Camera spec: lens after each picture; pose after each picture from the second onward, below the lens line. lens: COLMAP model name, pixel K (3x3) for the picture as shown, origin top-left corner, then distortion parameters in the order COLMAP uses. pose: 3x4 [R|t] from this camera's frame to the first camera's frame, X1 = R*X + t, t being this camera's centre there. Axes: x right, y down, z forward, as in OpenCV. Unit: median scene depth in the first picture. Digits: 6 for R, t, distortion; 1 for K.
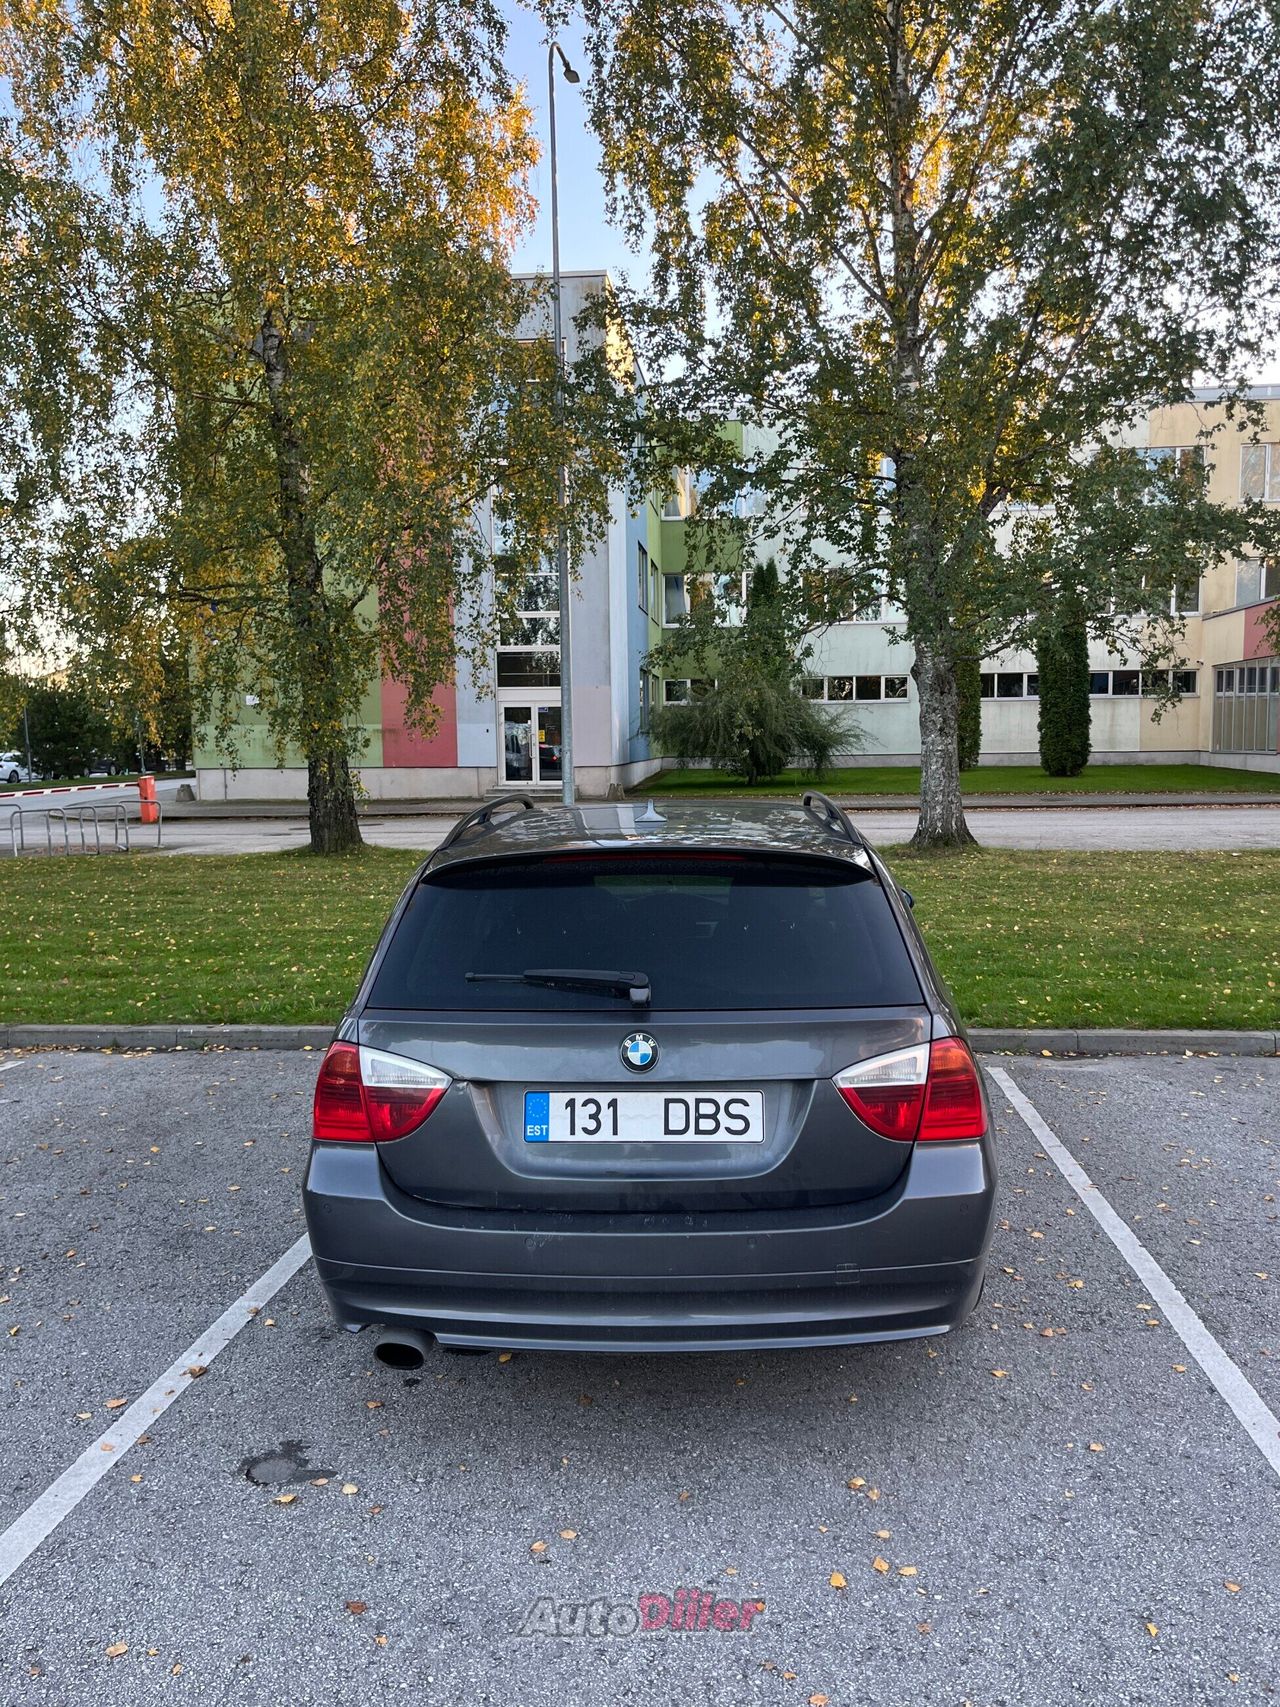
lens RADIAL K [[1282.5, 0, 656.0], [0, 1282.5, 853.9], [0, 0, 1]] dist [0.064605, -0.091628]
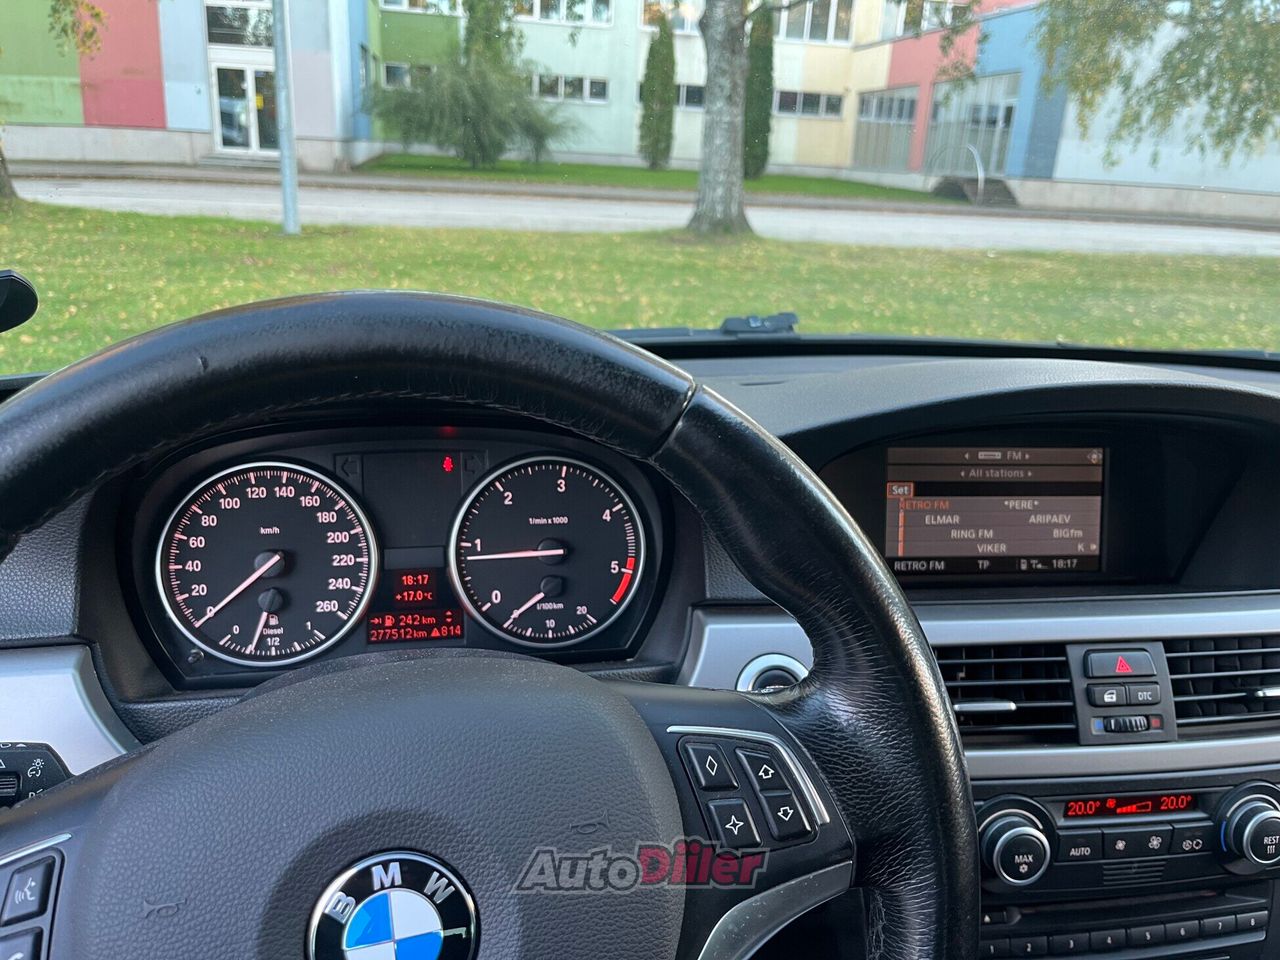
lens RADIAL K [[961.7, 0, 636.4], [0, 961.7, 488.1], [0, 0, 1]] dist [0.064605, -0.091628]
pose [[0.965317, -0.022344, 0.260121, -0.009746], [-0.042086, 0.969983, 0.239502, 0.003674], [-0.257665, -0.242143, 0.935401, 0.155817]]
